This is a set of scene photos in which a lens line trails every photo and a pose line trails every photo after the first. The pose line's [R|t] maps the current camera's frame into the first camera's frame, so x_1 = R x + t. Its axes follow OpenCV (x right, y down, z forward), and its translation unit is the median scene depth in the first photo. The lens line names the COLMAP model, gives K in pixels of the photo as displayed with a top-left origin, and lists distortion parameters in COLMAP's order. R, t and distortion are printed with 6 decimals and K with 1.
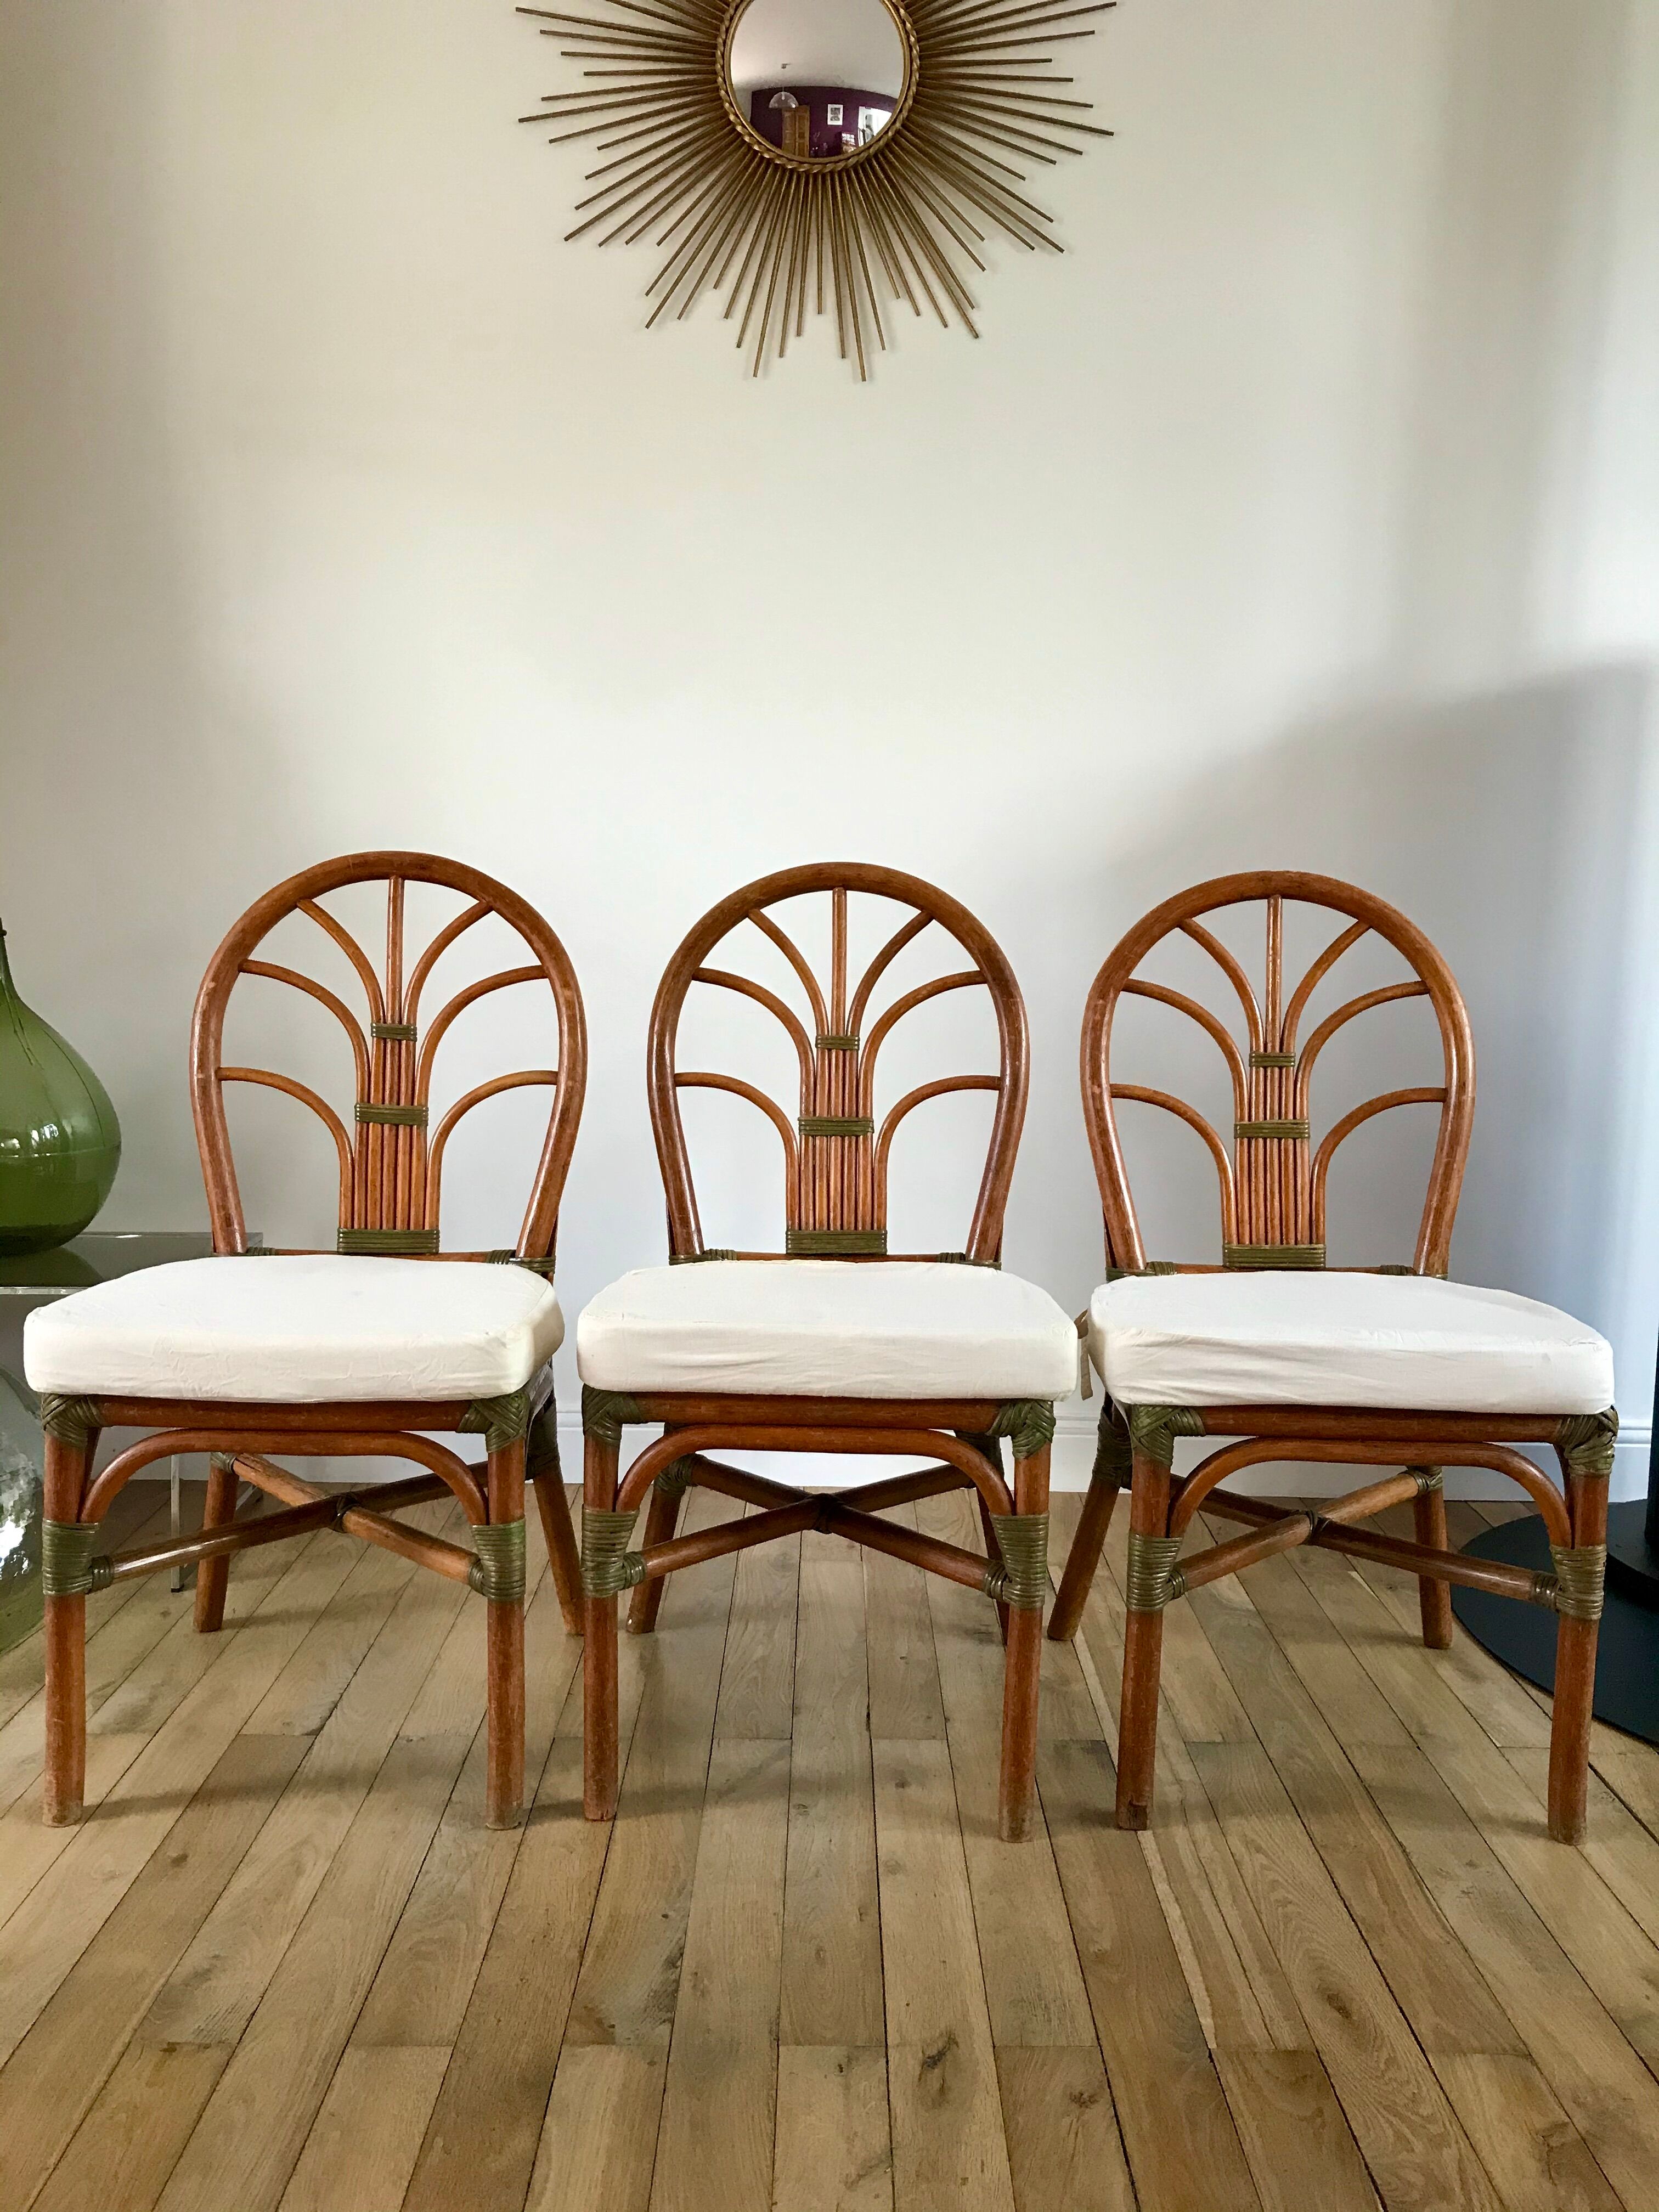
lens RADIAL K [[1832.0, 0, 842.6], [0, 1832.0, 1090.9], [0, 0, 1]] dist [0.043339, -0.037246]
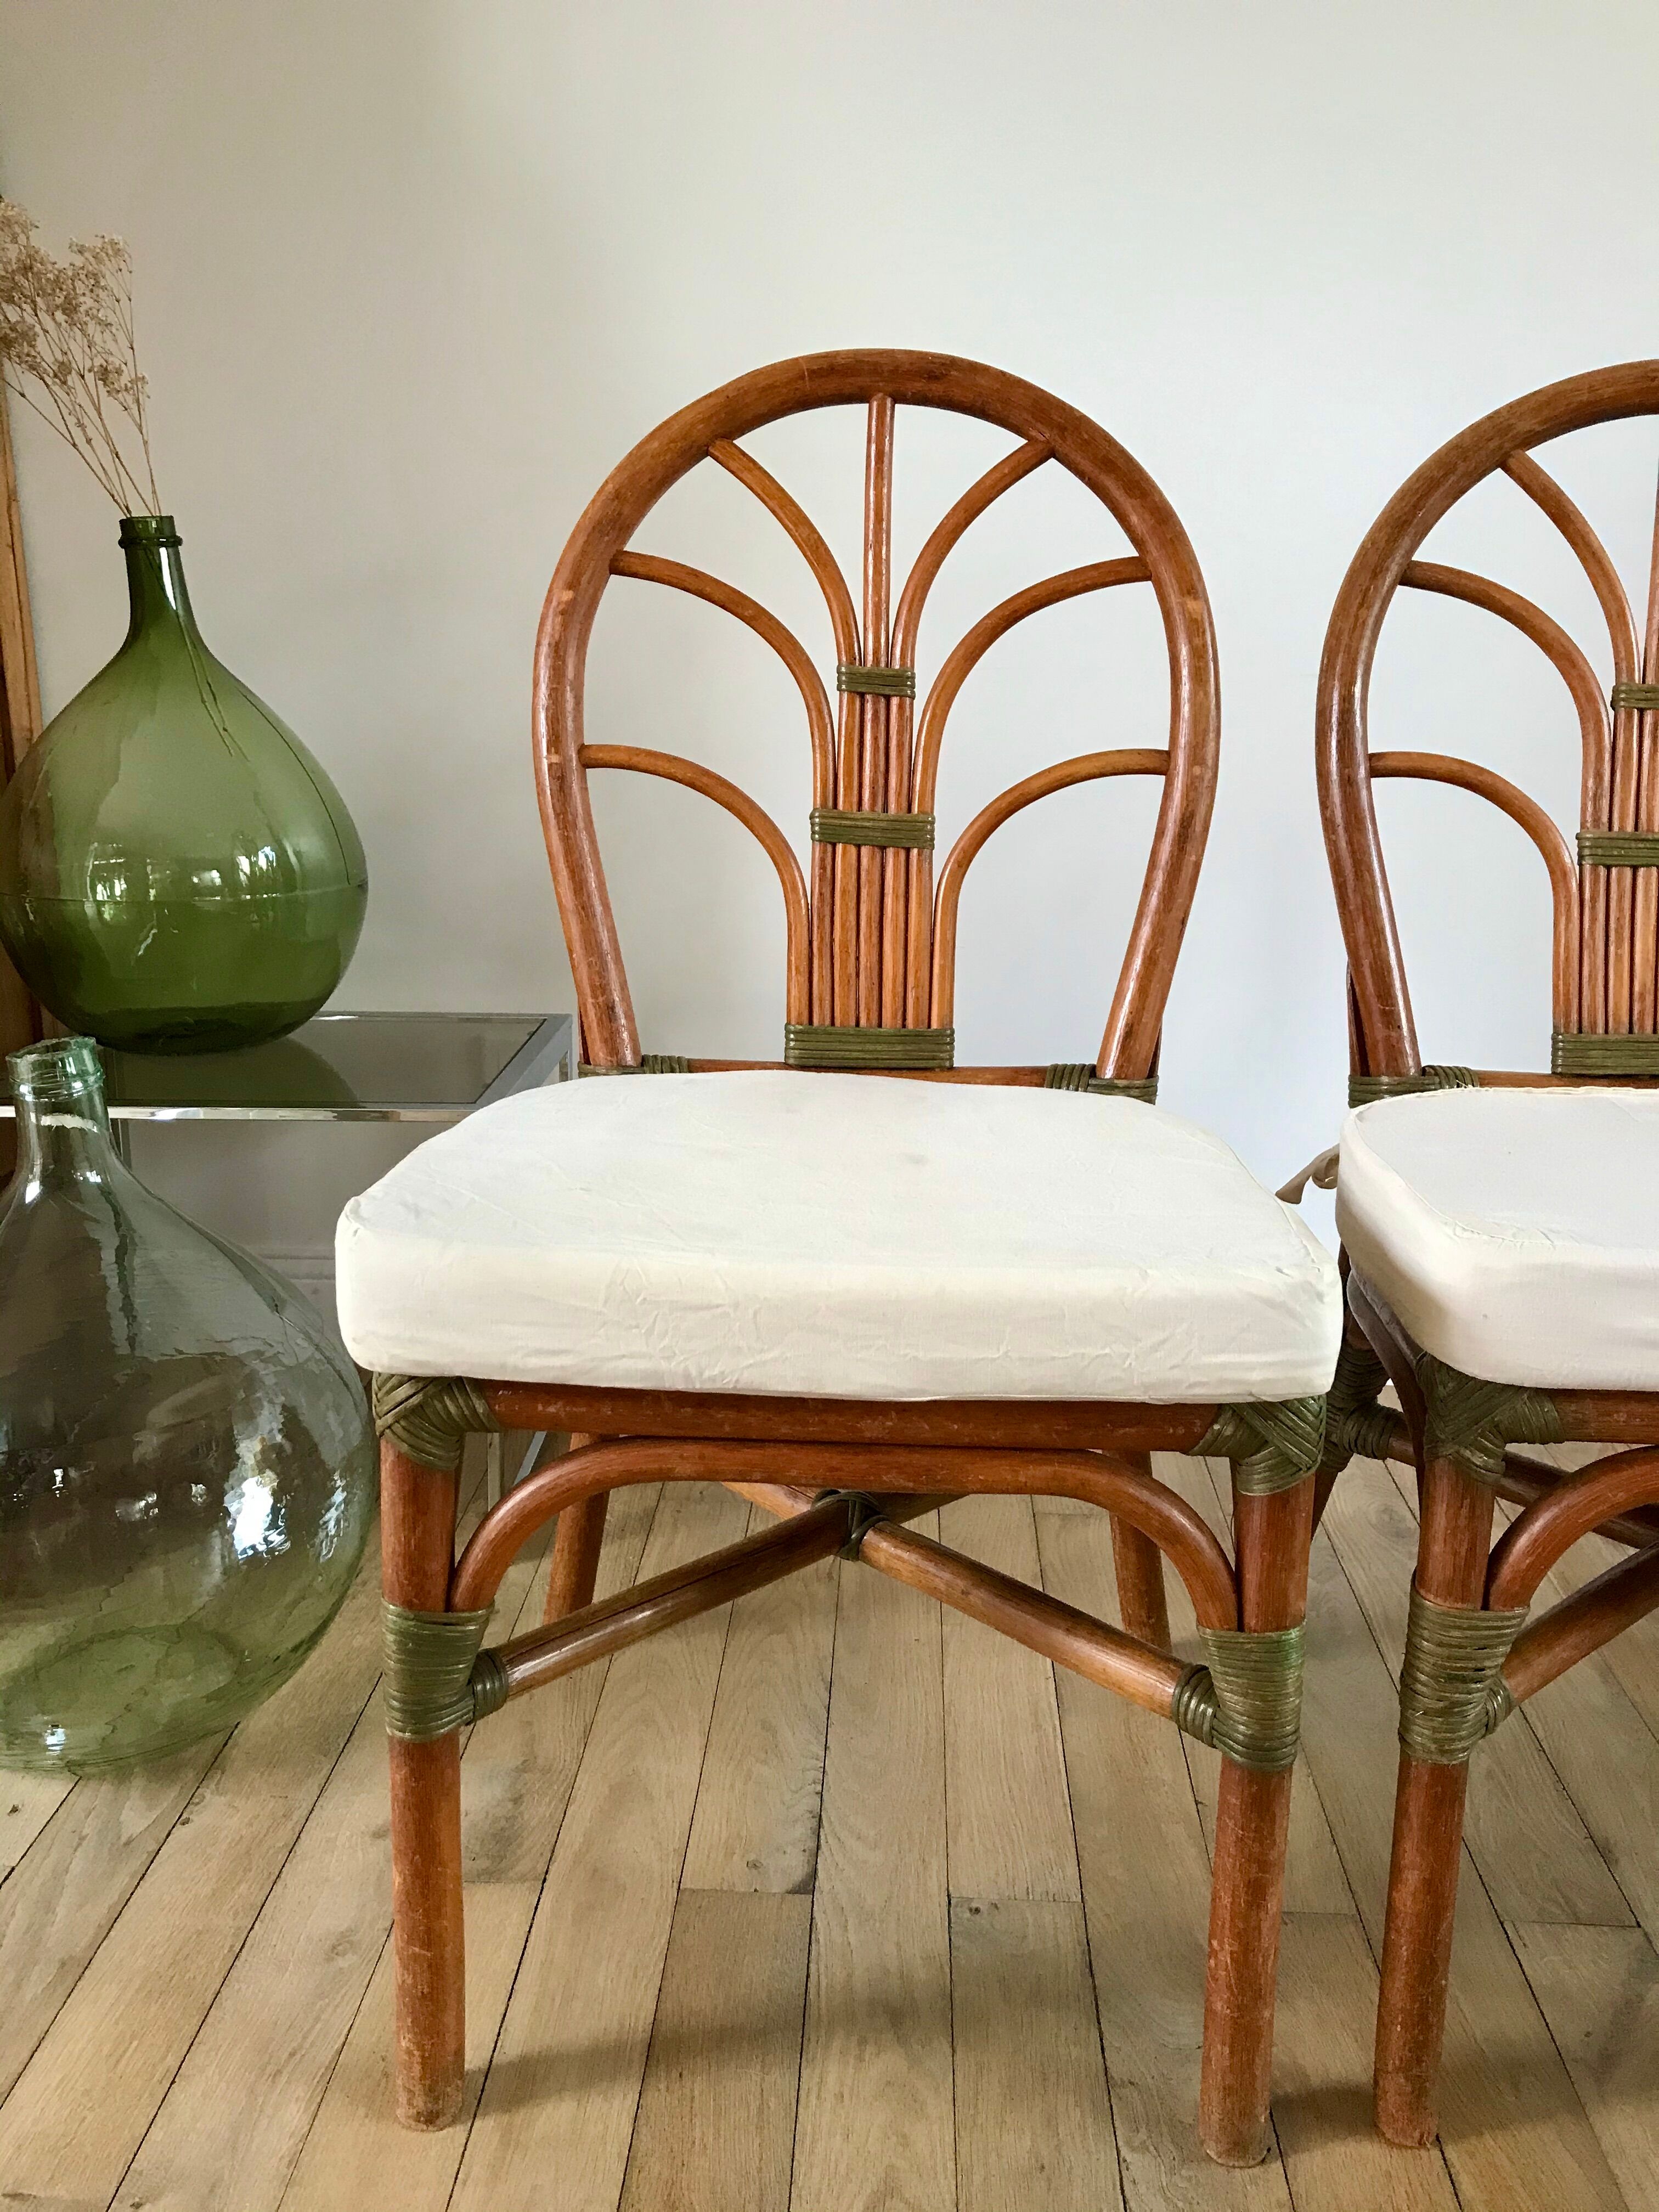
lens RADIAL K [[1836.5, 0, 838.8], [0, 1836.5, 1093.7], [0, 0, 1]] dist [0.037592, -0.034156]
pose [[0.998810, 0.006900, -0.048278, -0.229670], [-0.000064, 0.990125, 0.140190, 0.014718], [0.048768, -0.140020, 0.988947, 0.419421]]
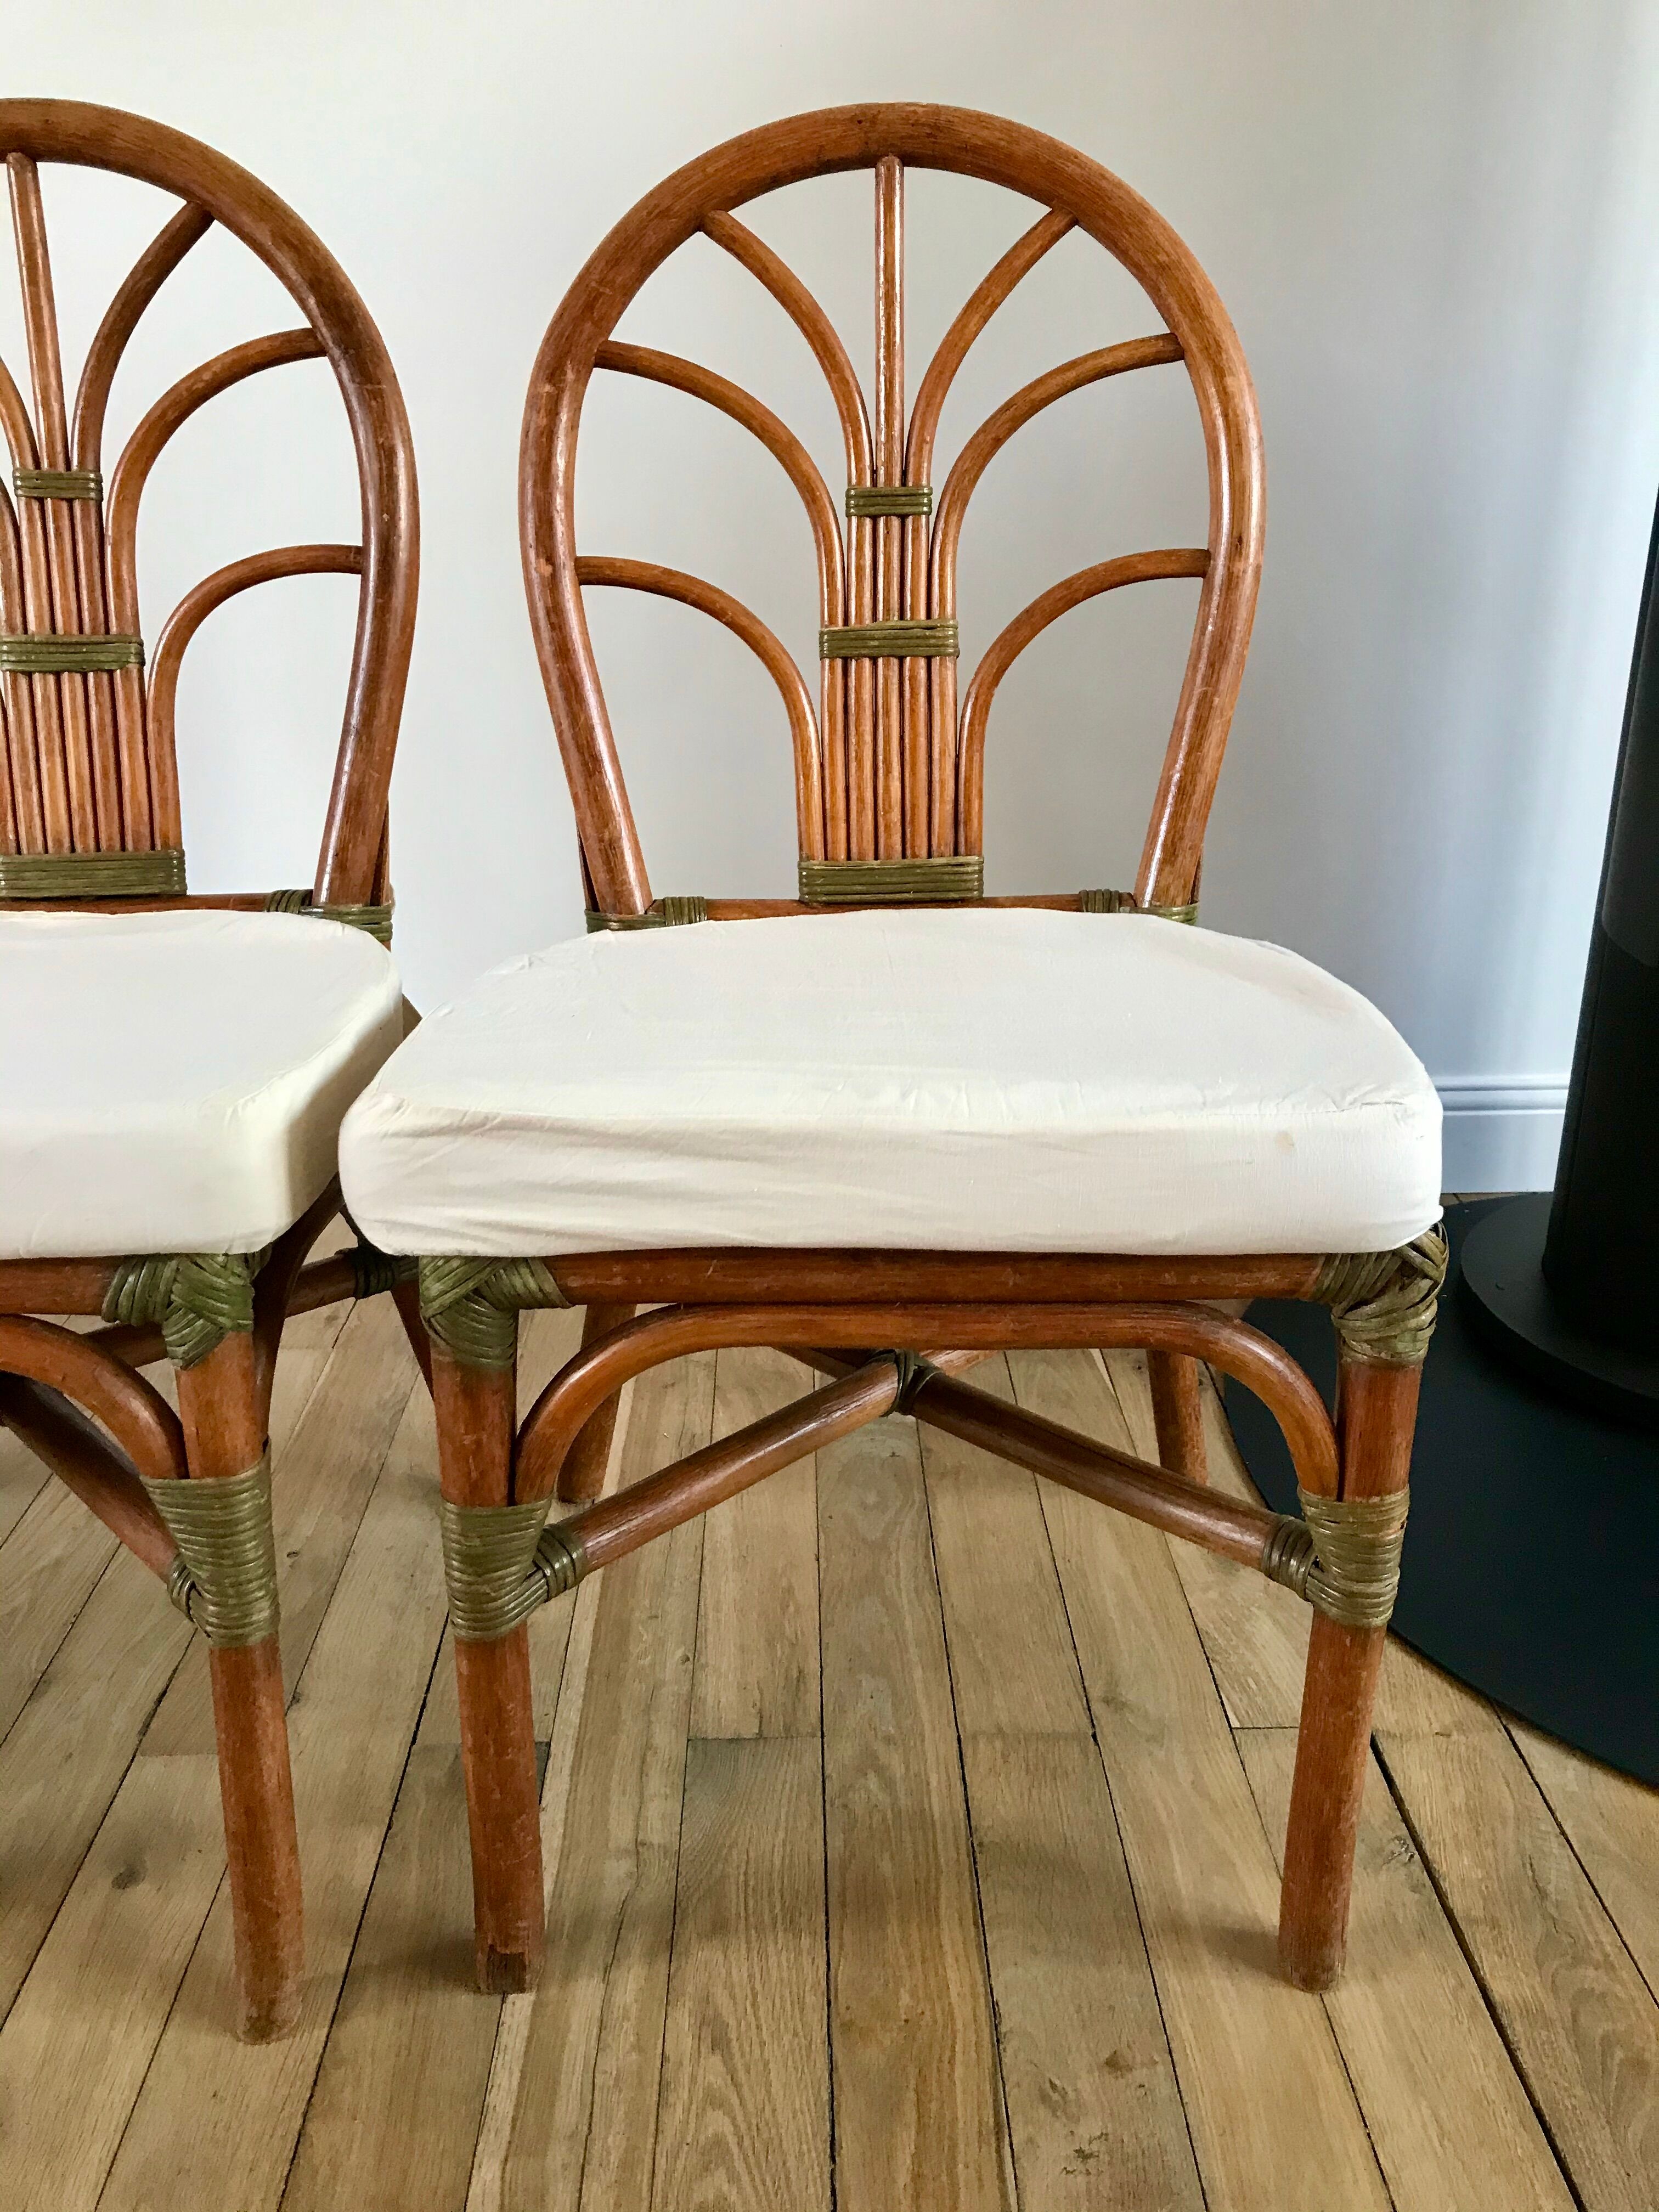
lens RADIAL K [[1838.6, 0, 840.8], [0, 1838.6, 1094.5], [0, 0, 1]] dist [0.020900, -0.000821]
pose [[0.999627, -0.026123, 0.008017, 0.215407], [0.023320, 0.968481, 0.247994, 0.016323], [-0.014243, -0.247714, 0.968728, 0.455601]]
